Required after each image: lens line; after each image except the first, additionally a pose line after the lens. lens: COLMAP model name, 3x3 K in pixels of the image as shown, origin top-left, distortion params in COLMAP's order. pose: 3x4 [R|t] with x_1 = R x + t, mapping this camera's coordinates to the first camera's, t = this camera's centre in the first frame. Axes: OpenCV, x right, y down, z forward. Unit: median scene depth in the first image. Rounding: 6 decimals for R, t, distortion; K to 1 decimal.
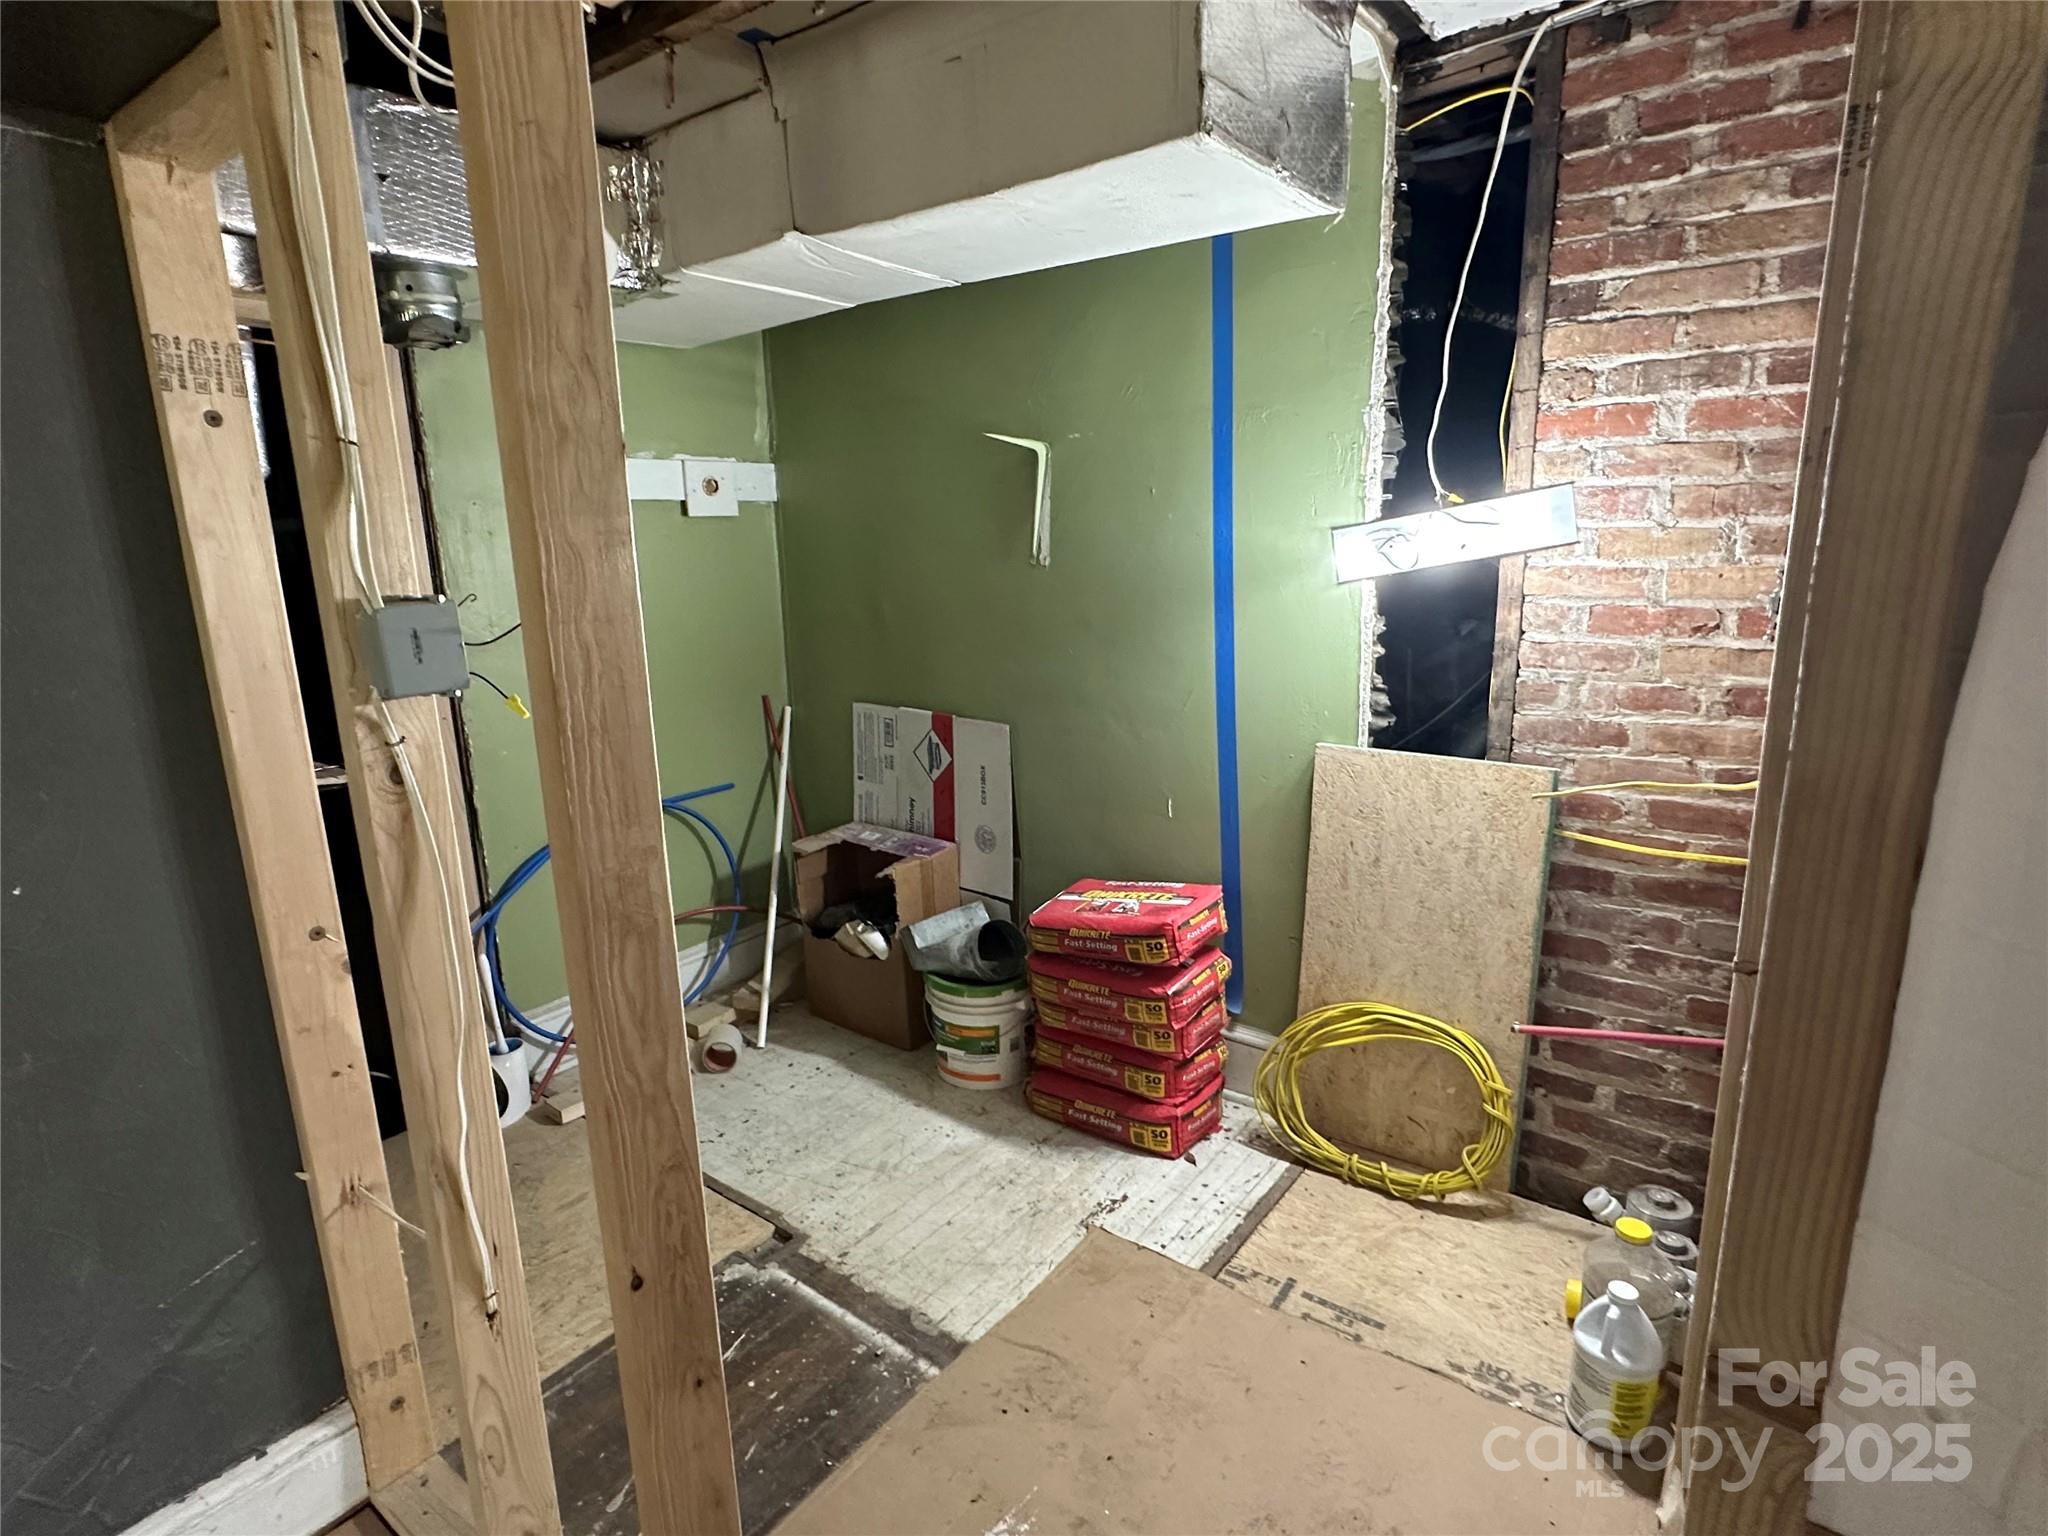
lens RADIAL K [[1063.1, 0, 1024.0], [0, 1063.1, 768.0], [0, 0, 1]] dist [-0.002015, -0.000555]
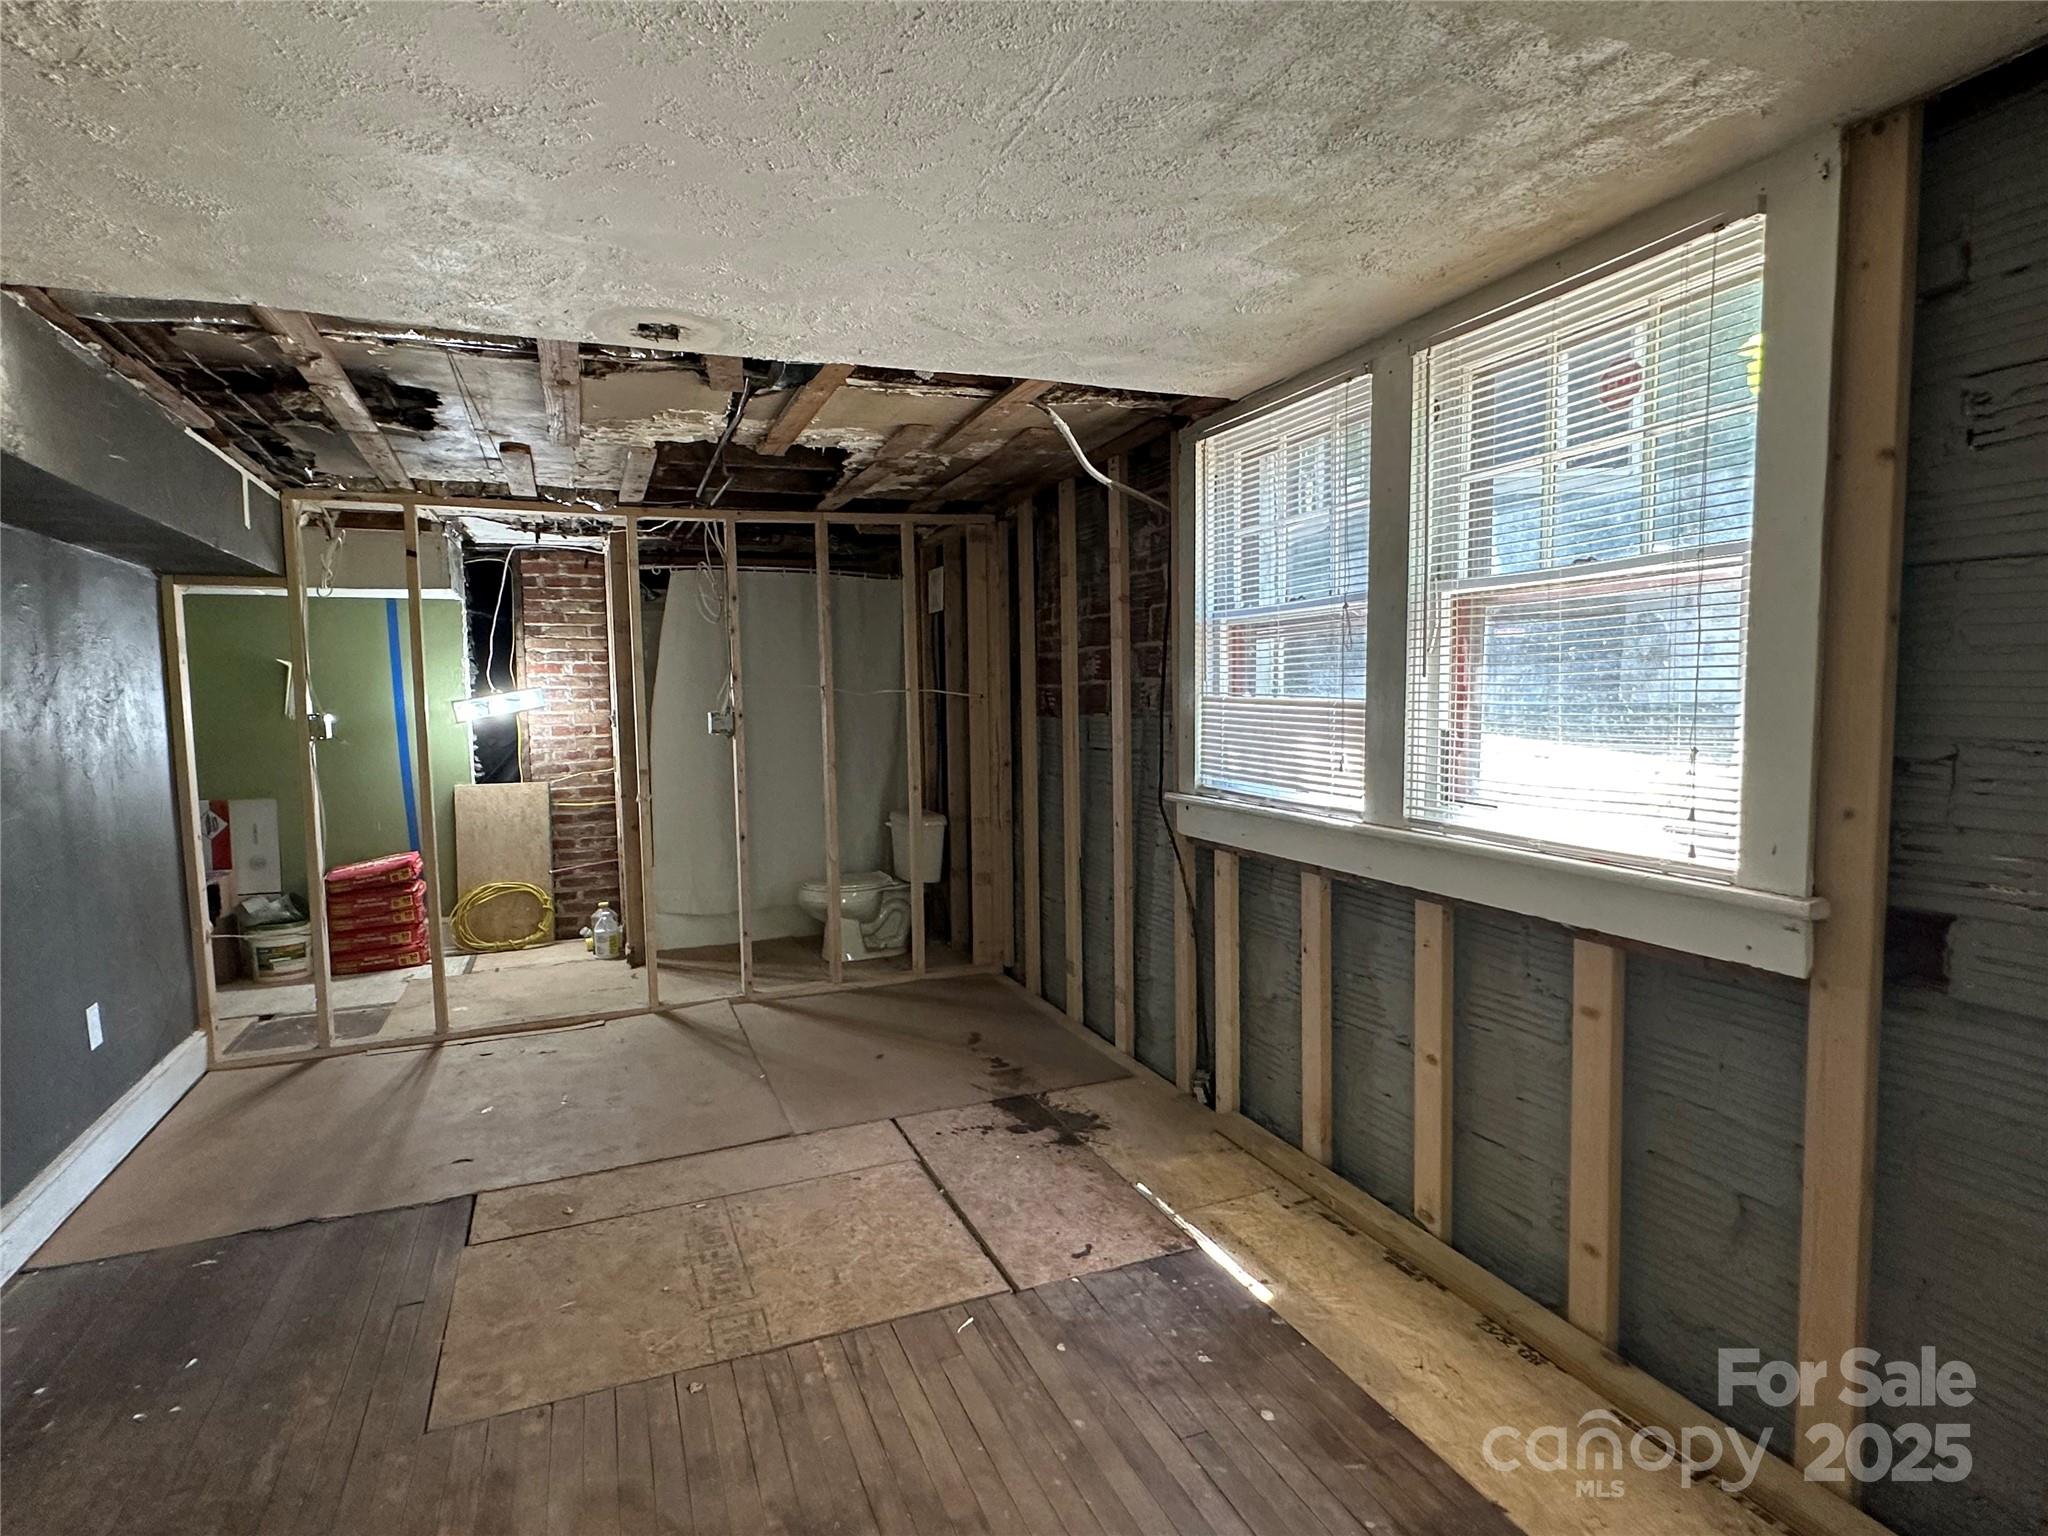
lens RADIAL K [[1081.0, 0, 1036.6], [0, 1081.0, 772.9], [0, 0, 1]] dist [-0.003803, -0.000143]
pose [[0.492470, -0.050852, 0.868843, -1.365282], [0.197284, 0.978828, -0.054534, 0.387818], [-0.847675, 0.198265, 0.492076, -1.547696]]
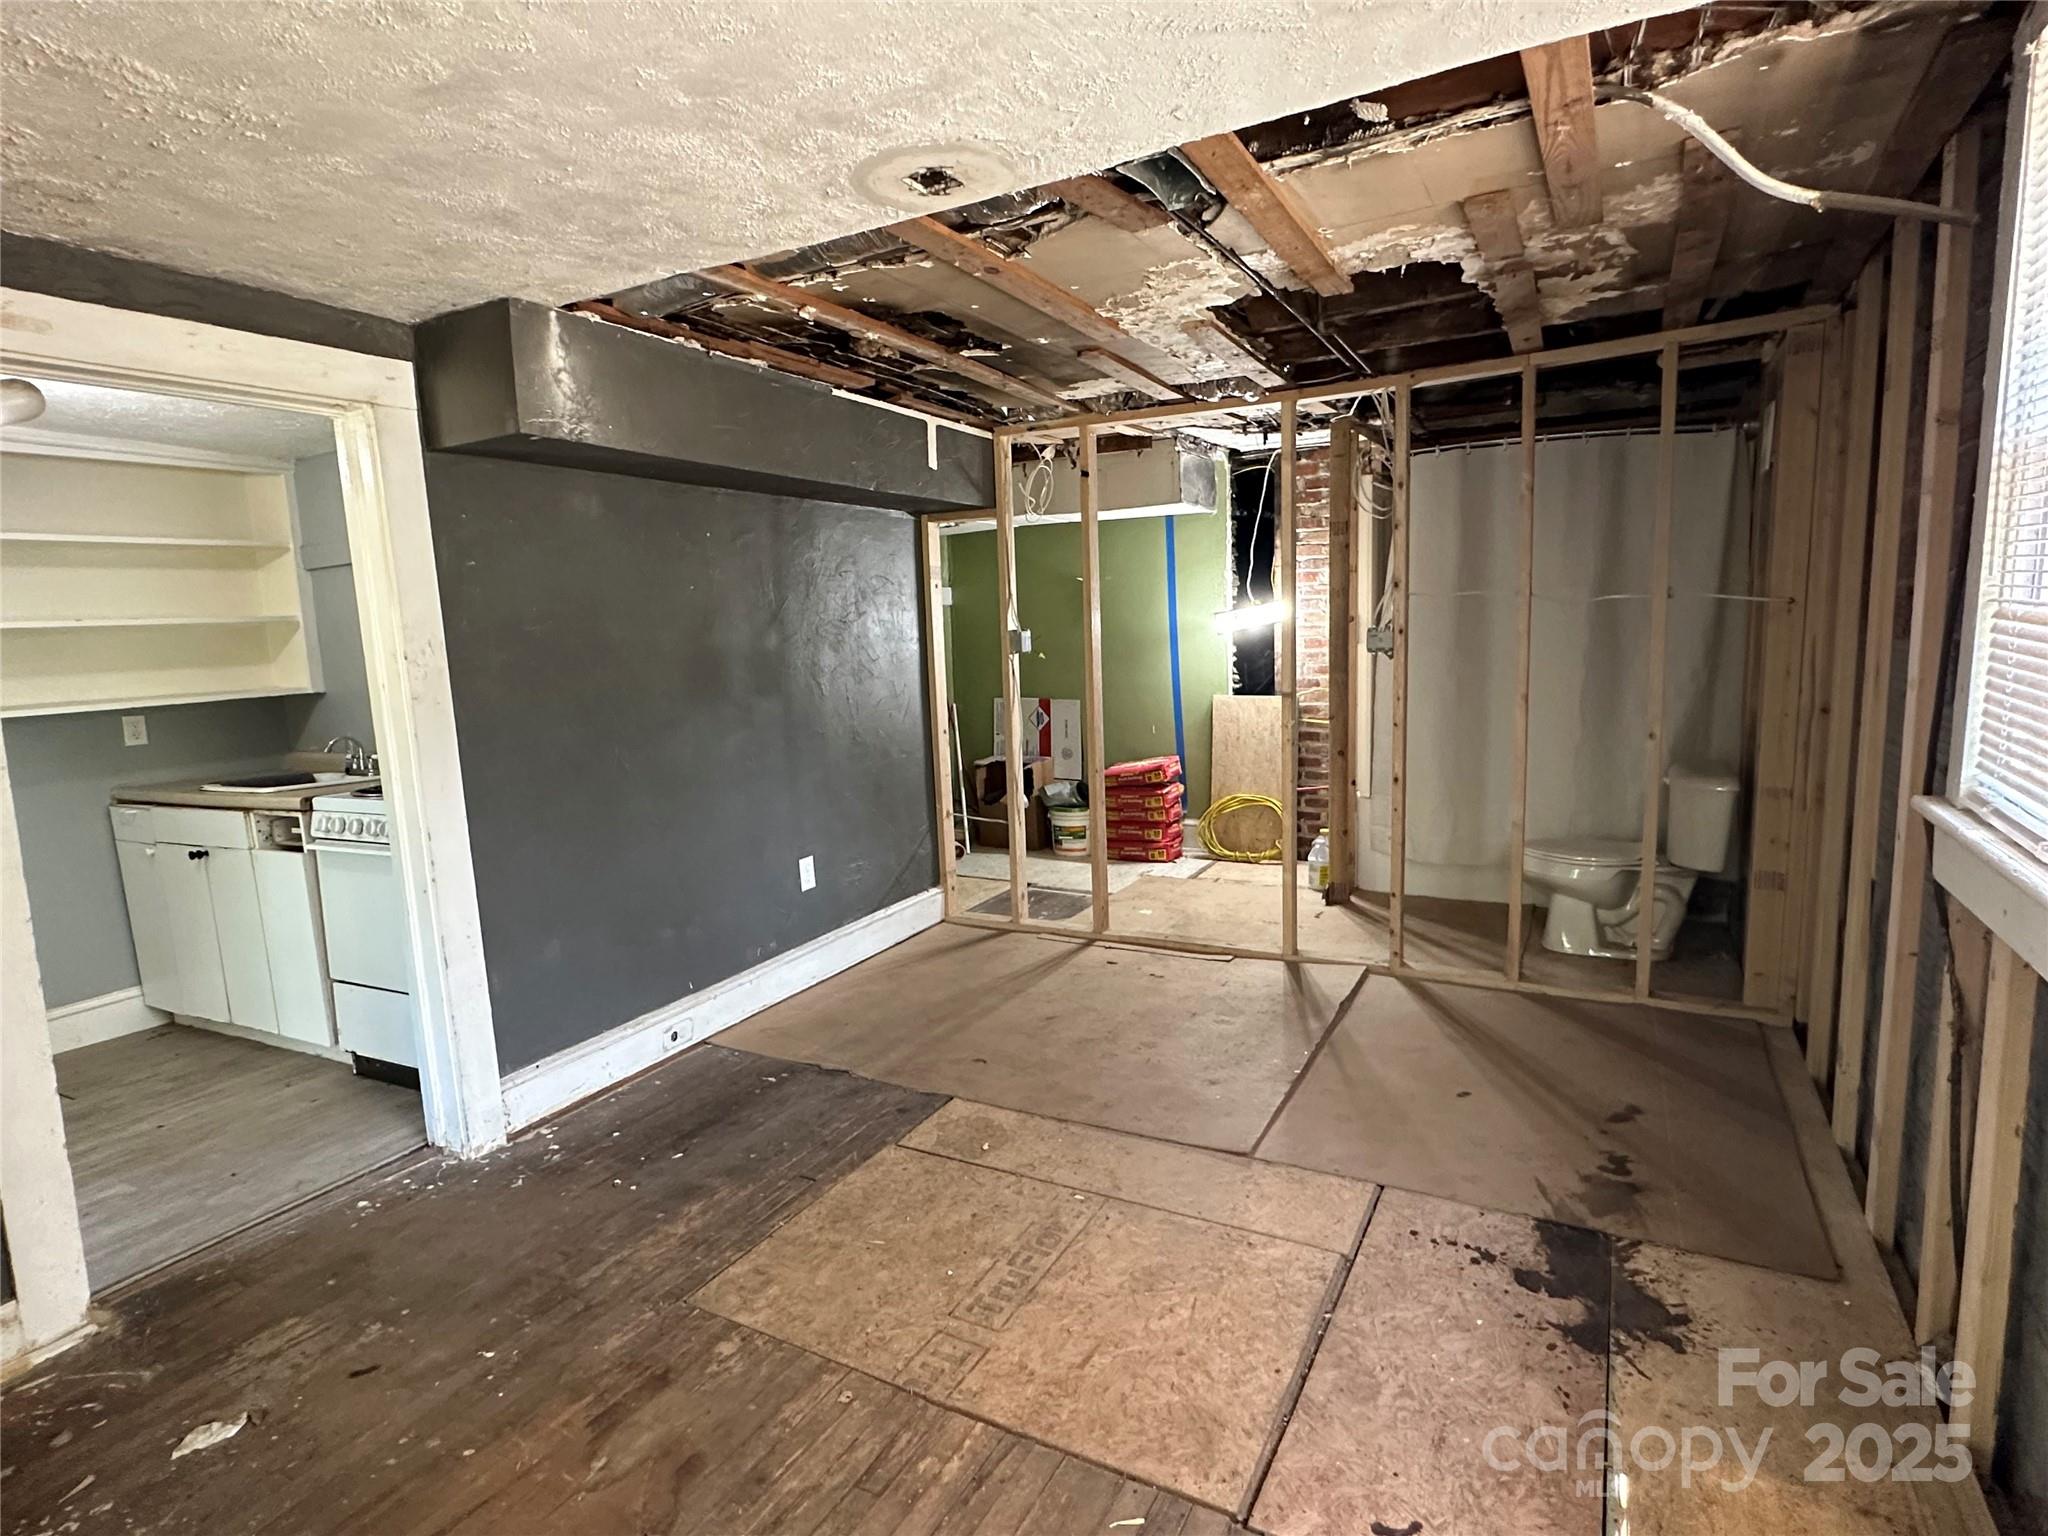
lens RADIAL K [[1082.3, 0, 1020.5], [0, 1082.3, 768.8], [0, 0, 1]] dist [-0.002504, 0.000004]
pose [[0.988929, -0.030821, 0.145154, -0.623965], [0.043481, 0.995443, -0.084868, 0.386959], [-0.141877, 0.090240, 0.985762, -1.639966]]
